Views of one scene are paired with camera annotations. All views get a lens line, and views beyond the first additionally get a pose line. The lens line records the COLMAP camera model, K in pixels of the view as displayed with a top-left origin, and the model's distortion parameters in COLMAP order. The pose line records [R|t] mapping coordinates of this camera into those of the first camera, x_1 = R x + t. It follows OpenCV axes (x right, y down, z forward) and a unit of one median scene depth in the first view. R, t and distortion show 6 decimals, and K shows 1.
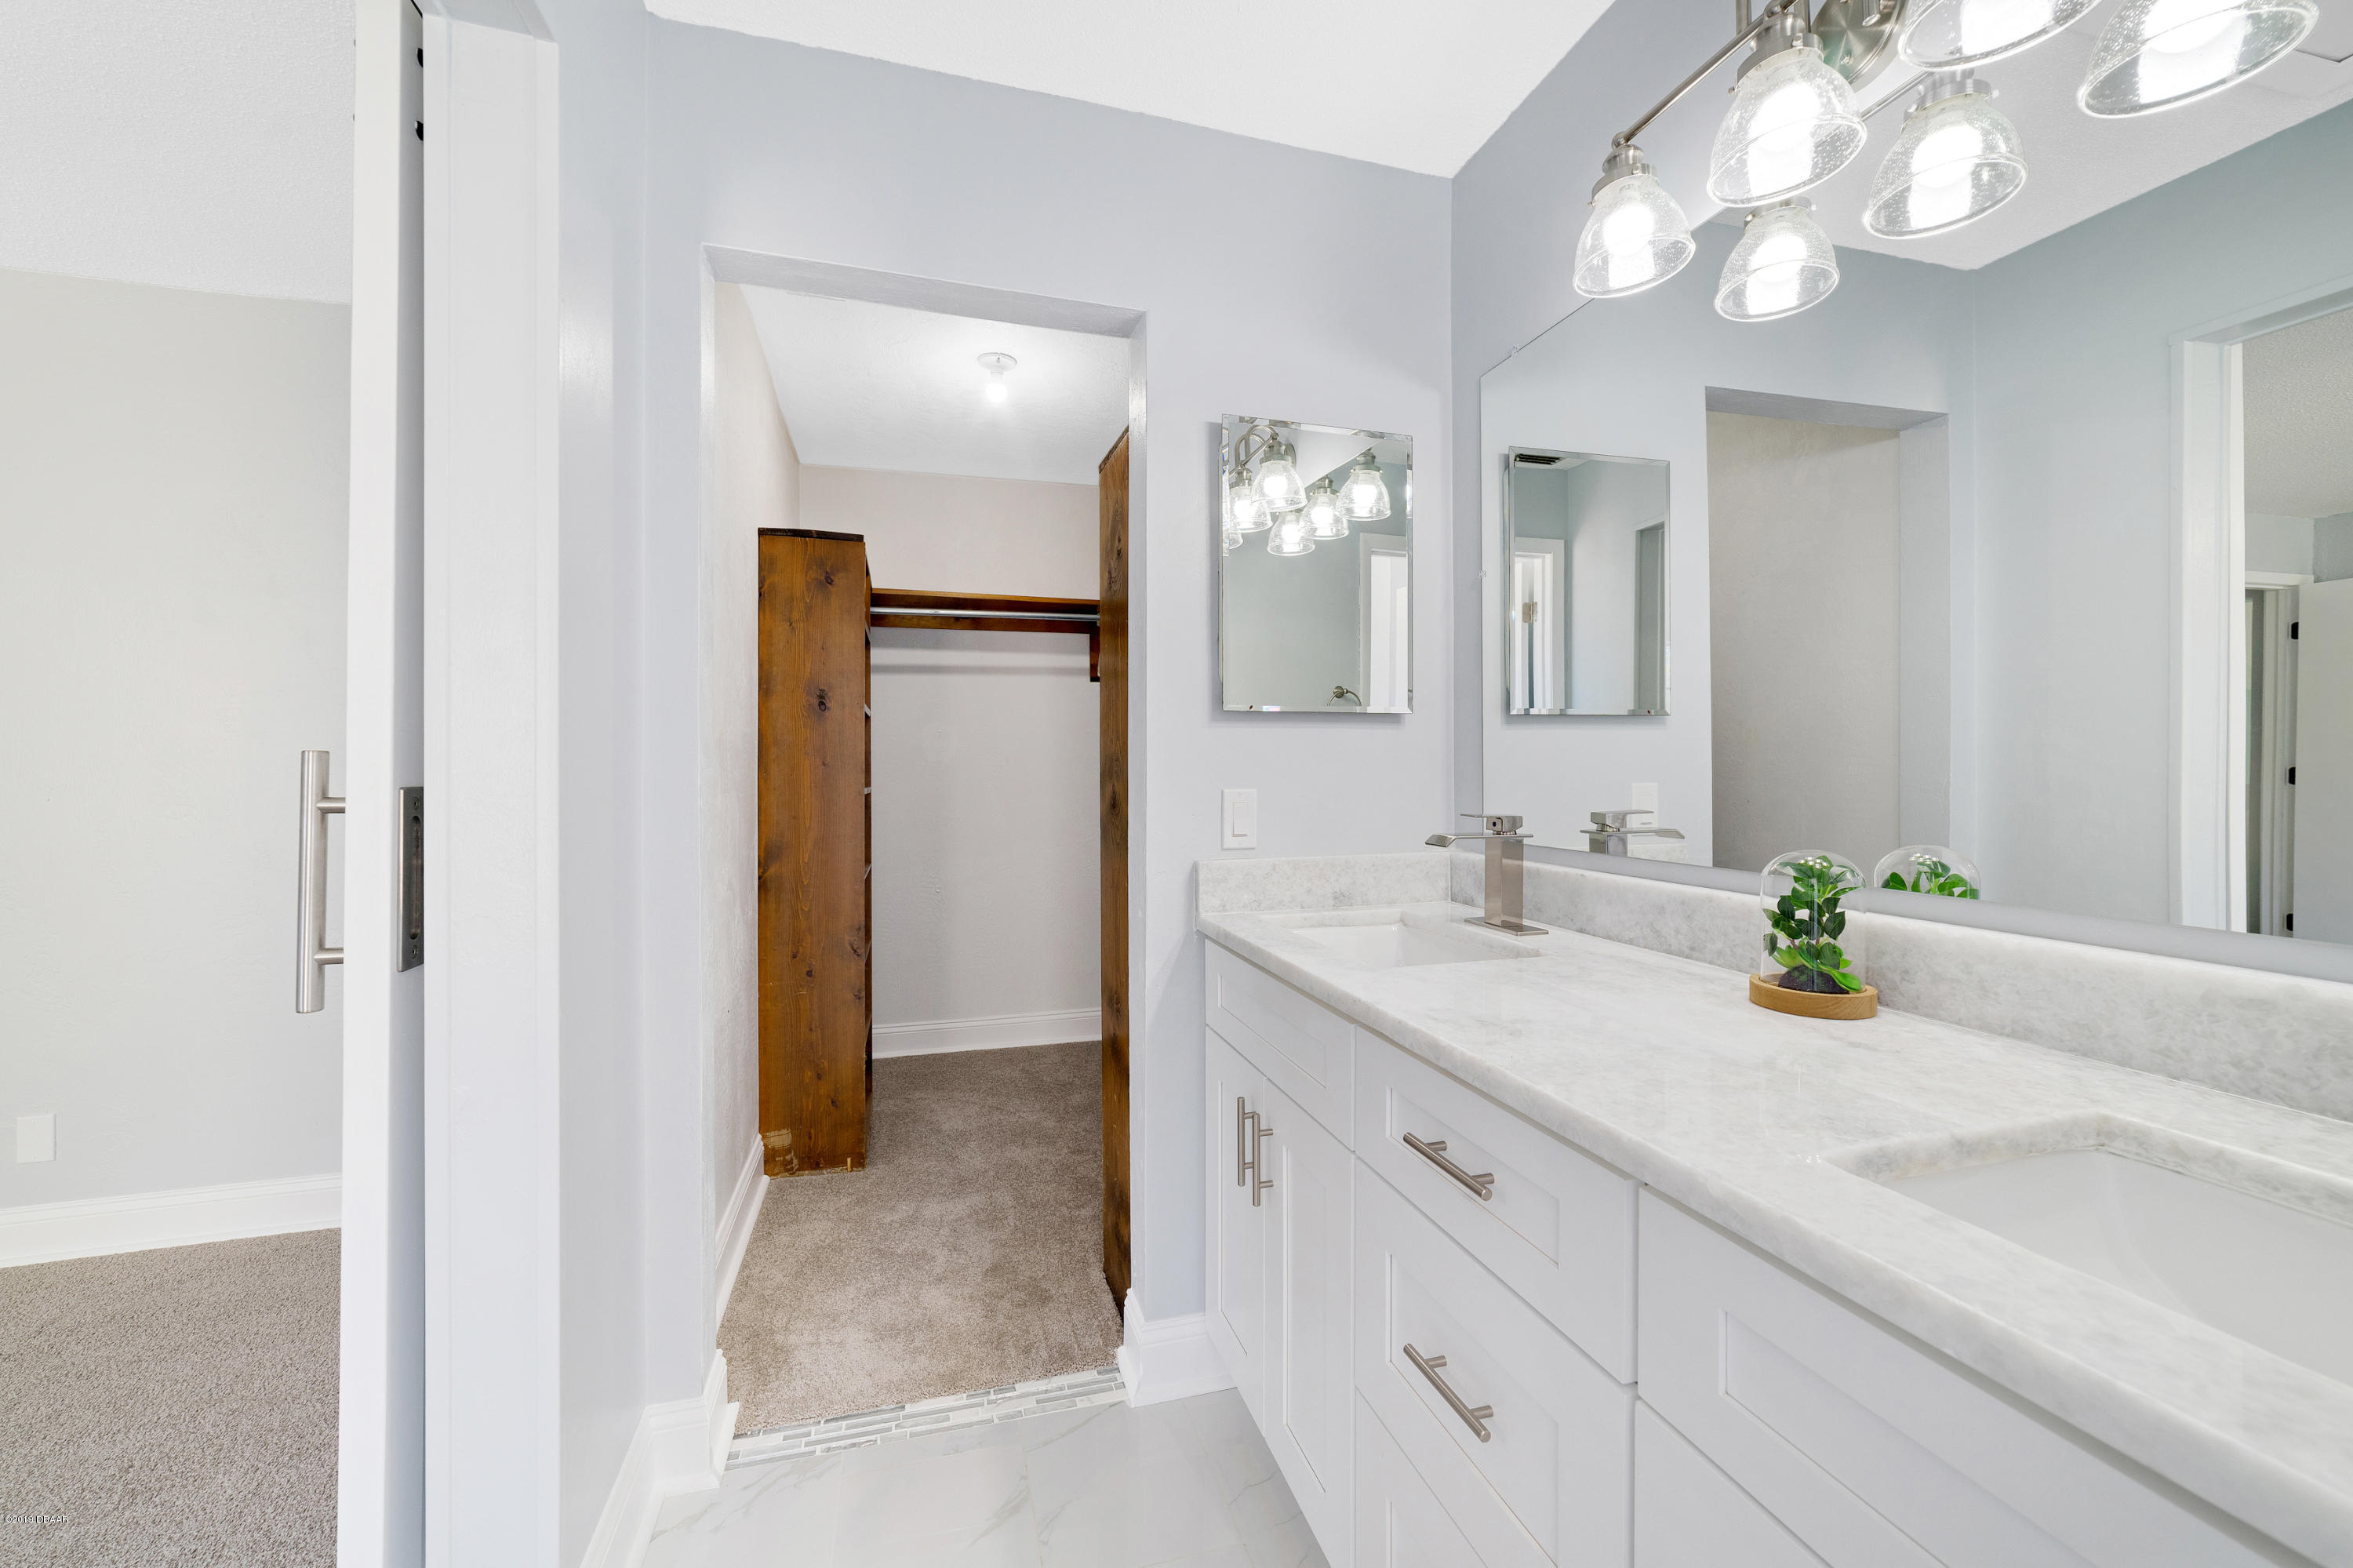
lens RADIAL K [[907.5, 0, 1163.9], [0, 907.5, 776.7], [0, 0, 1]] dist [0.015699, 0.000031]
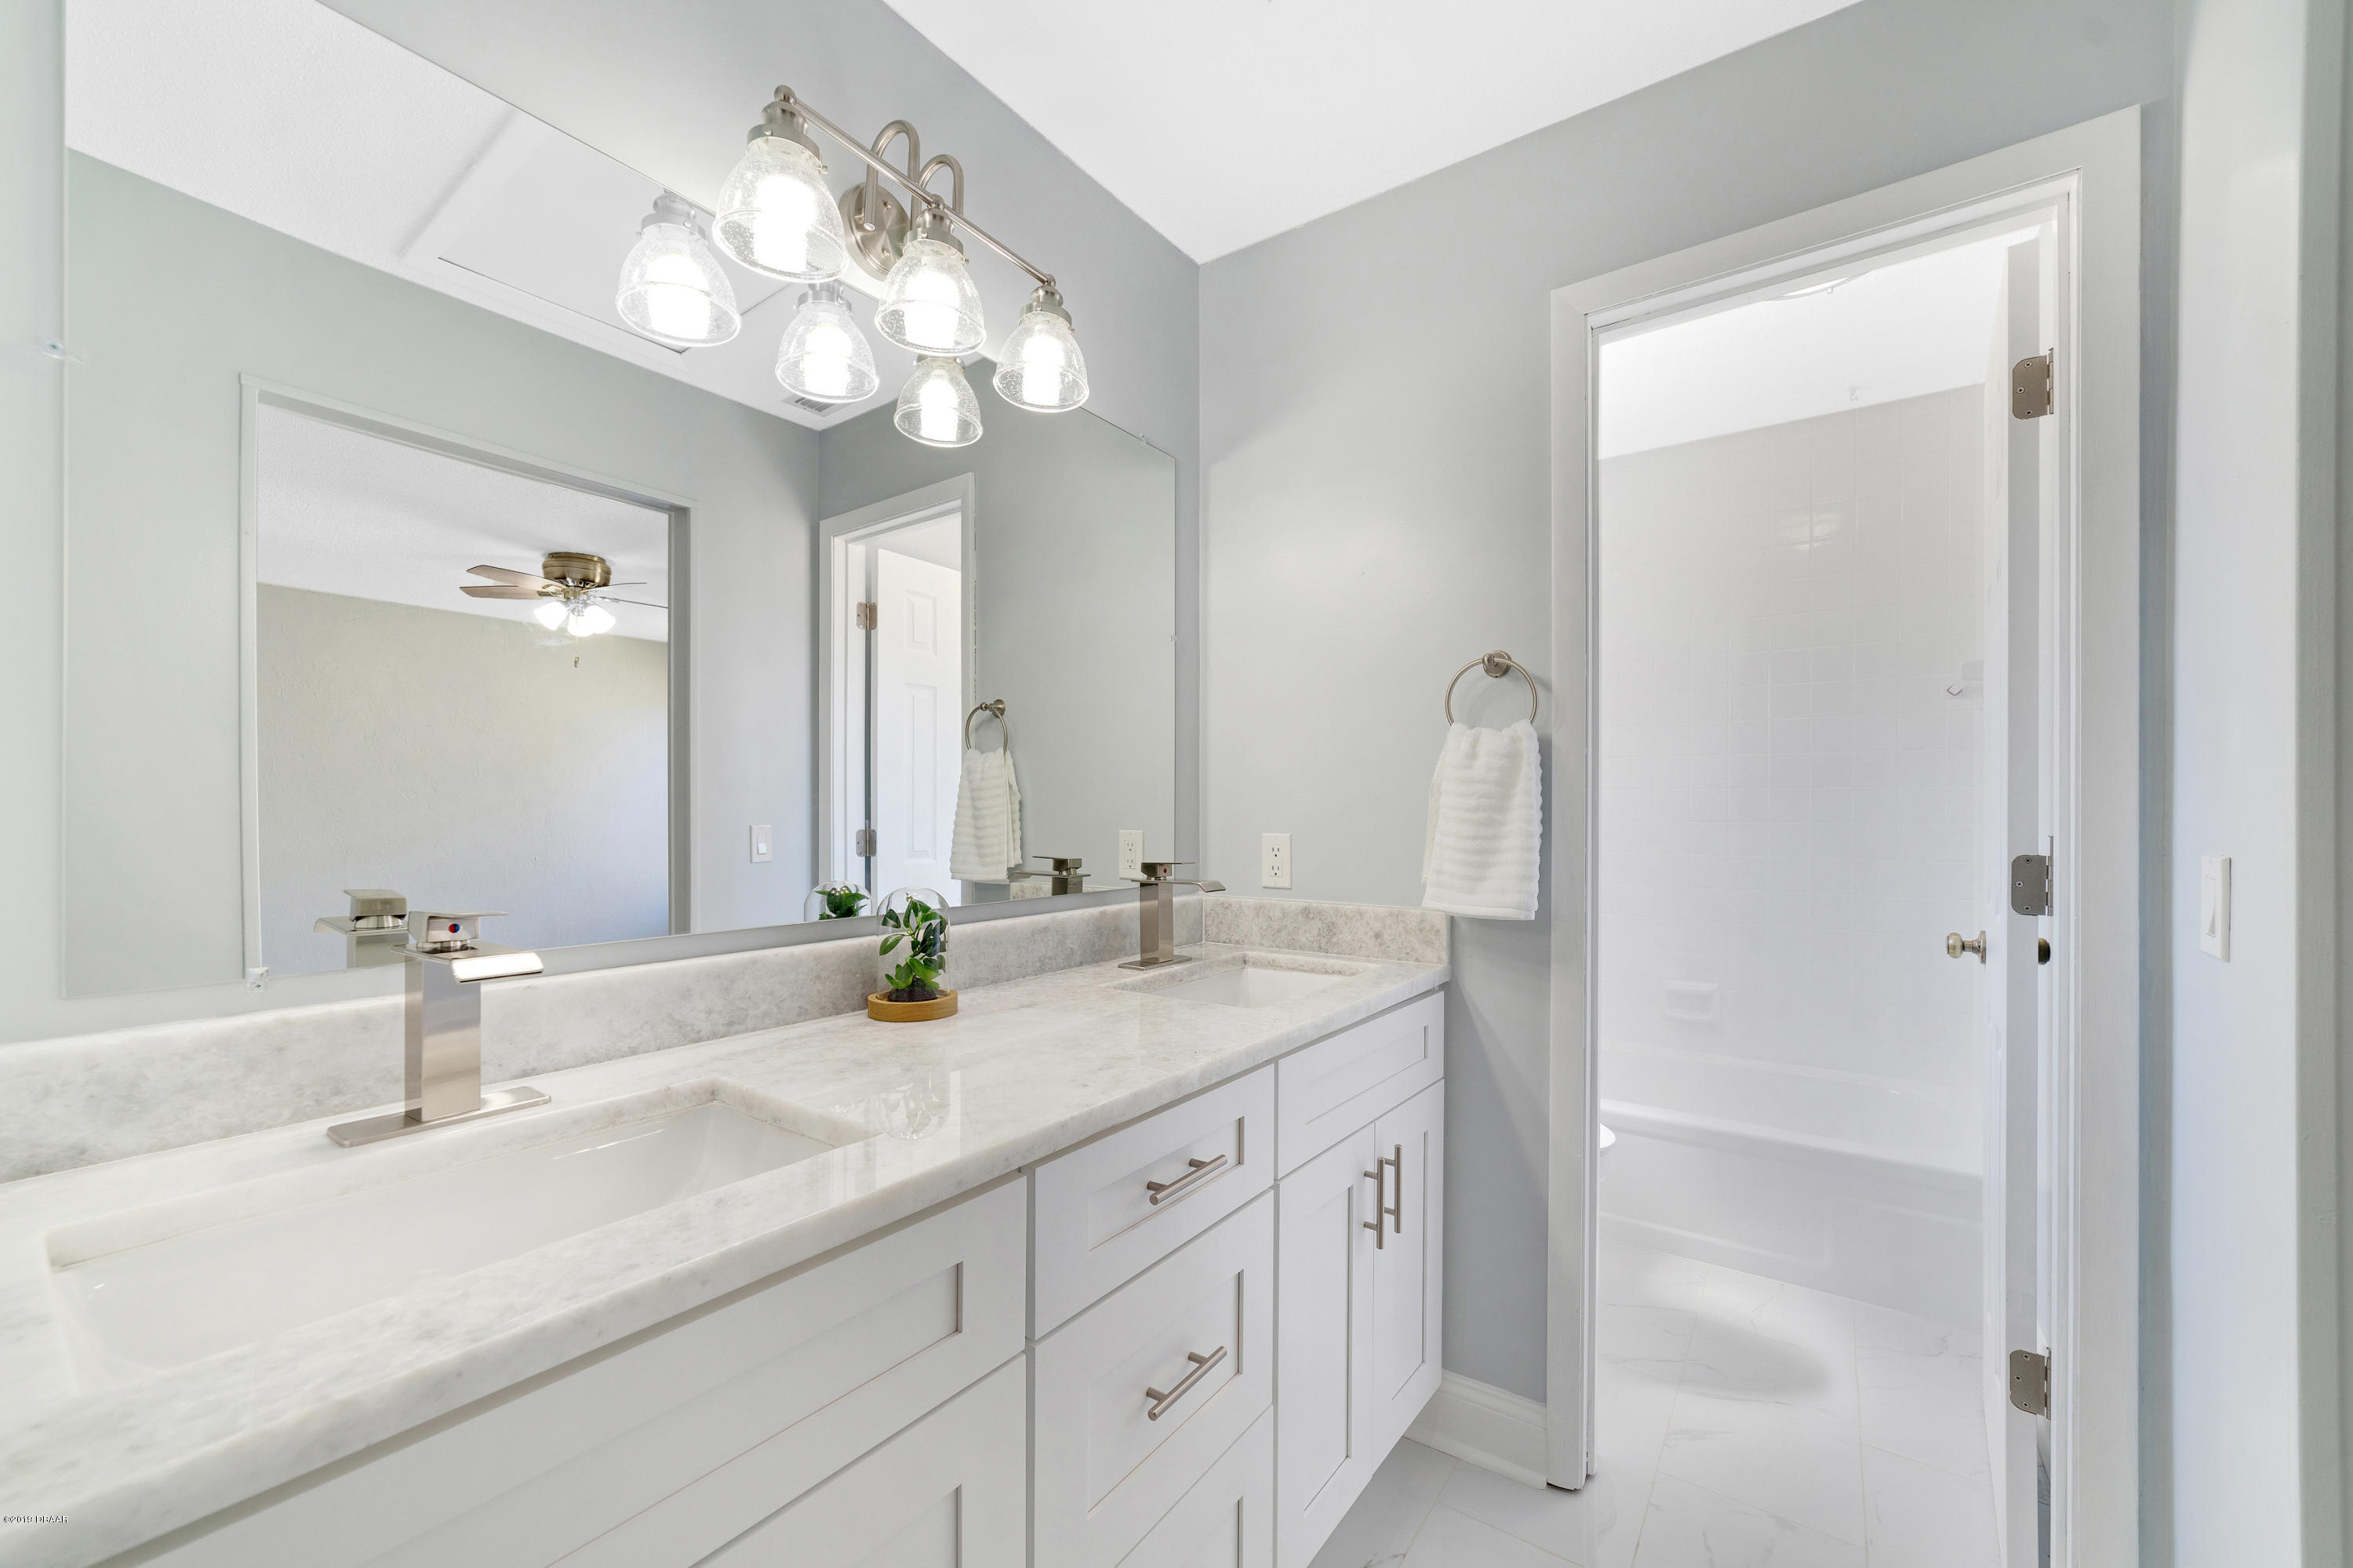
lens RADIAL K [[927.6, 0, 1180.1], [0, 927.6, 810.4], [0, 0, 1]] dist [-0.000157, -0.000007]
pose [[-0.627725, -0.004647, 0.778421, -0.504053], [0.002664, 0.999964, 0.008117, -0.035404], [-0.778430, 0.007169, -0.627690, 1.487585]]
